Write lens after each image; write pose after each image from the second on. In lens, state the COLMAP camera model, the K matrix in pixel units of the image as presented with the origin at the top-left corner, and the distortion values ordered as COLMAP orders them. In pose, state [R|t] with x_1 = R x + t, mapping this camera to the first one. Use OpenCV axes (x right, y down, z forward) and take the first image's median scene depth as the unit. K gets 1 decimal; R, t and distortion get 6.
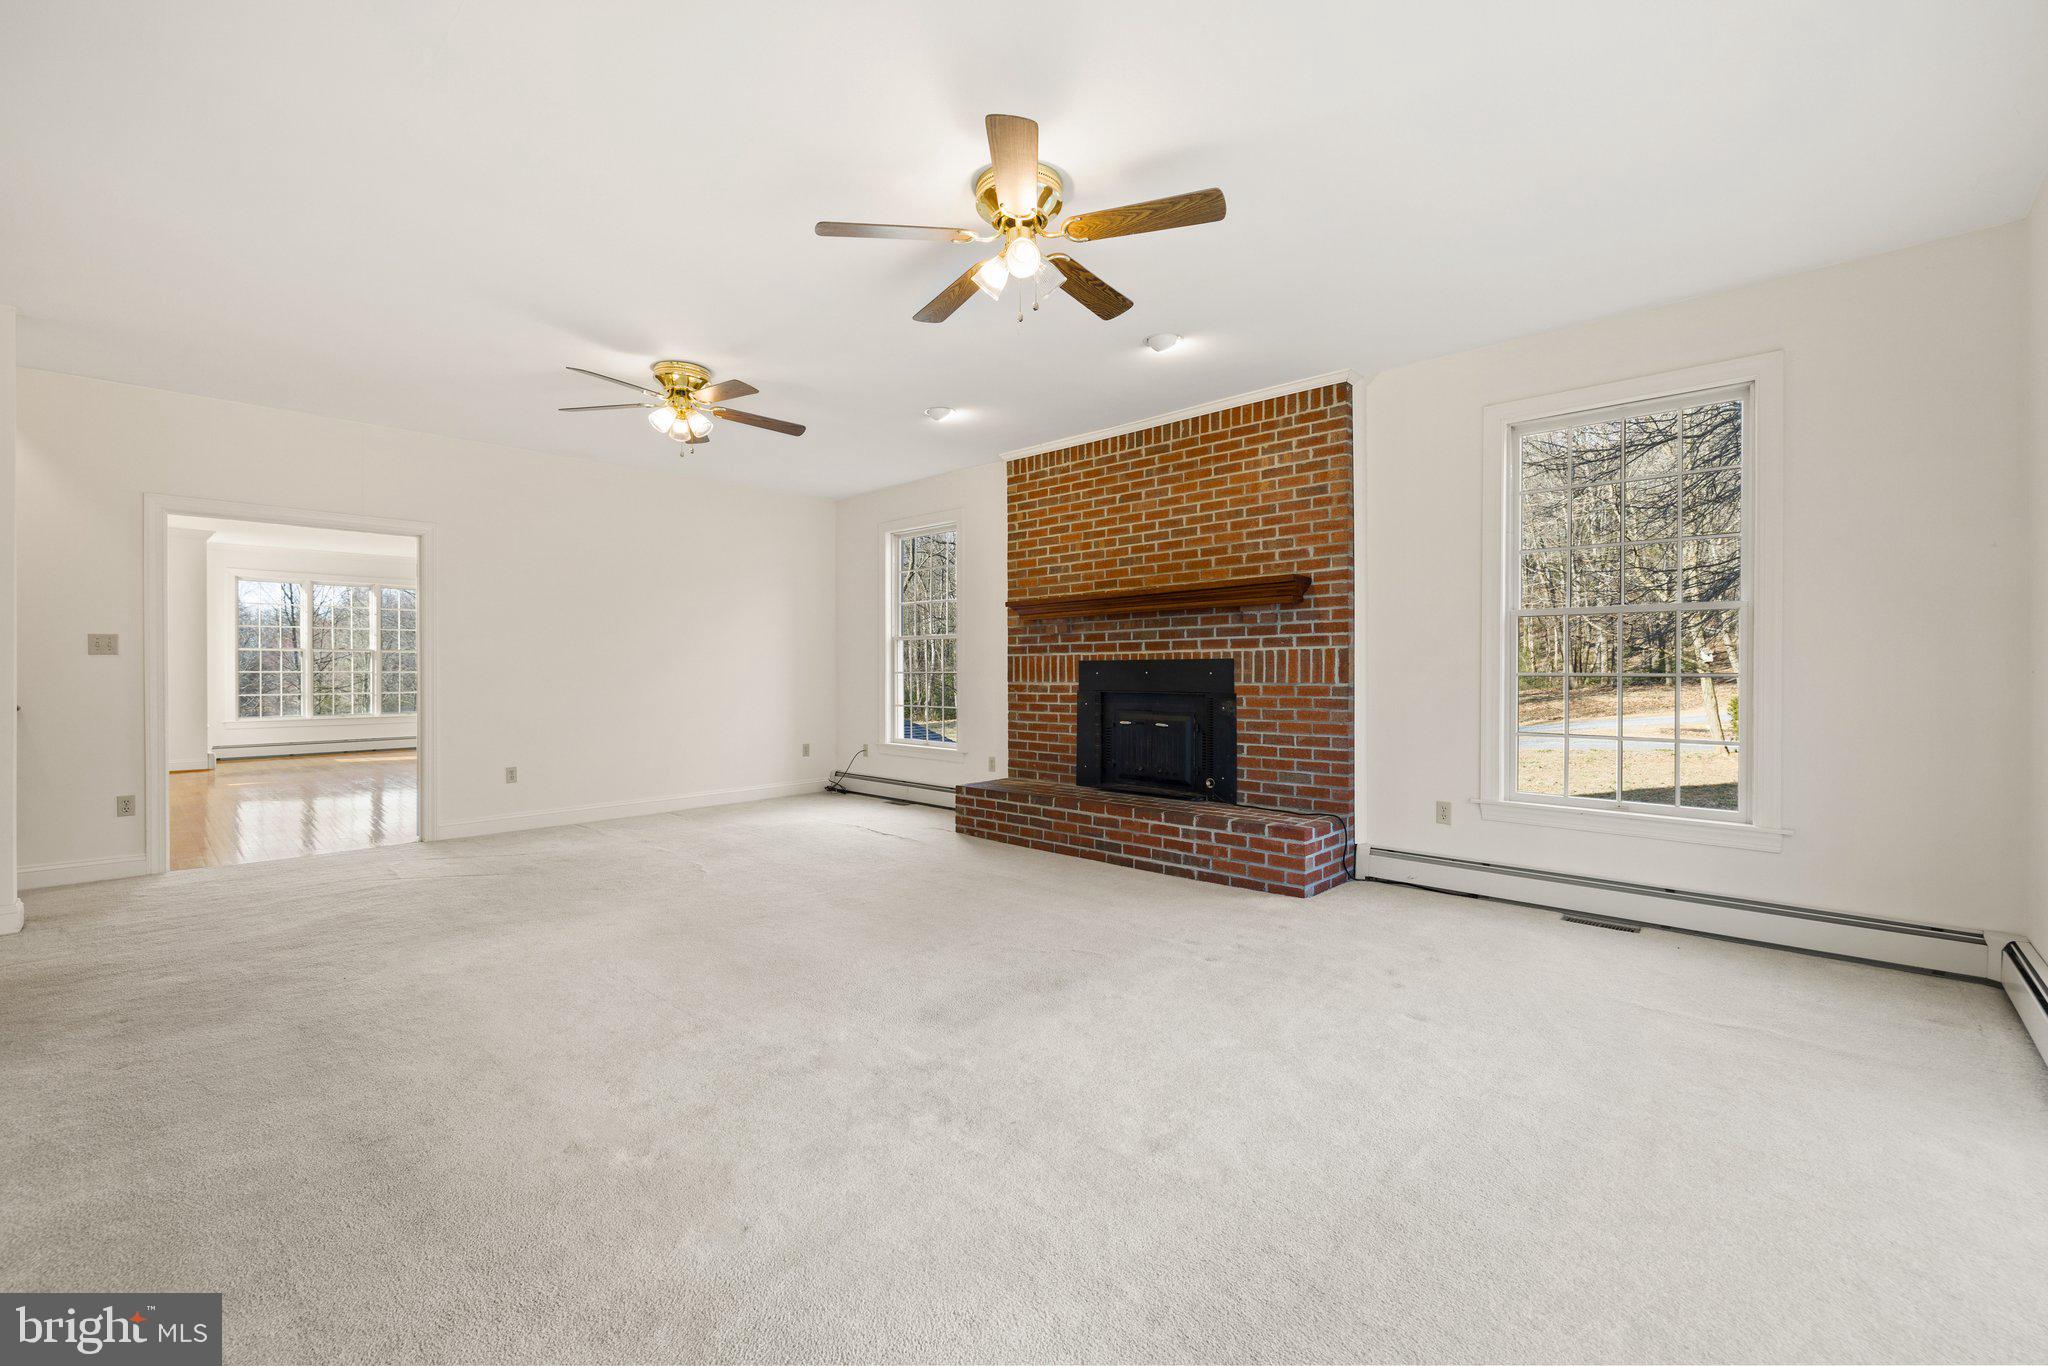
lens RADIAL K [[844.8, 0, 1018.5], [0, 844.8, 670.6], [0, 0, 1]] dist [0.000004, -0.000055]
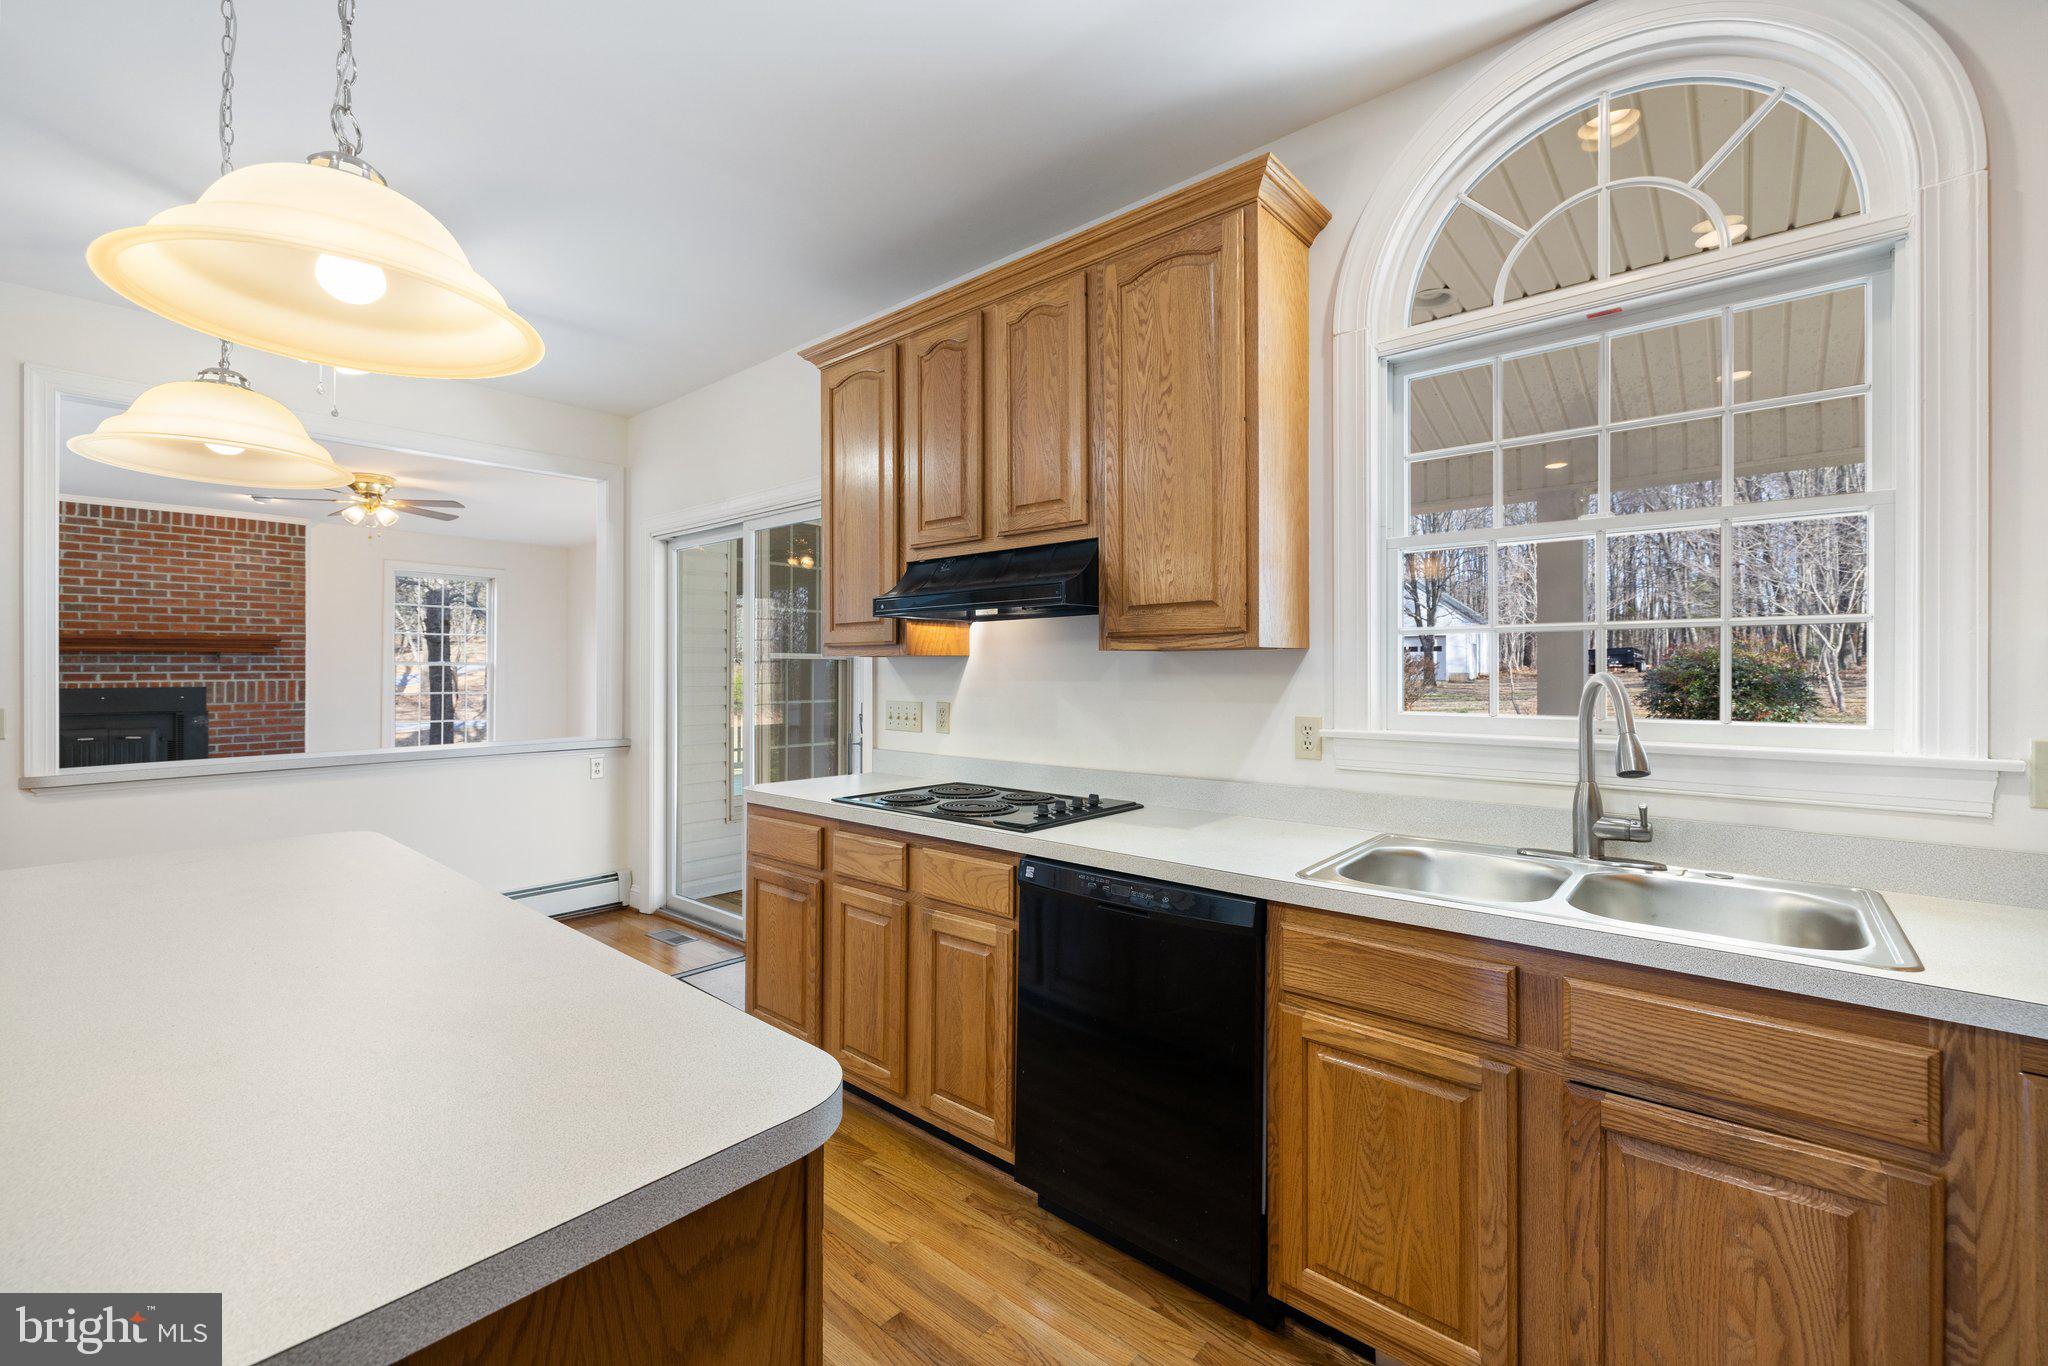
lens RADIAL K [[844.8, 0, 1018.3], [0, 844.8, 676.2], [0, 0, 1]] dist [0.000004, -0.000055]
pose [[-0.061718, -0.000087, 0.998094, -1.317678], [0.004264, 0.999991, 0.000351, -0.027624], [-0.998085, 0.004278, -0.061717, -0.315714]]
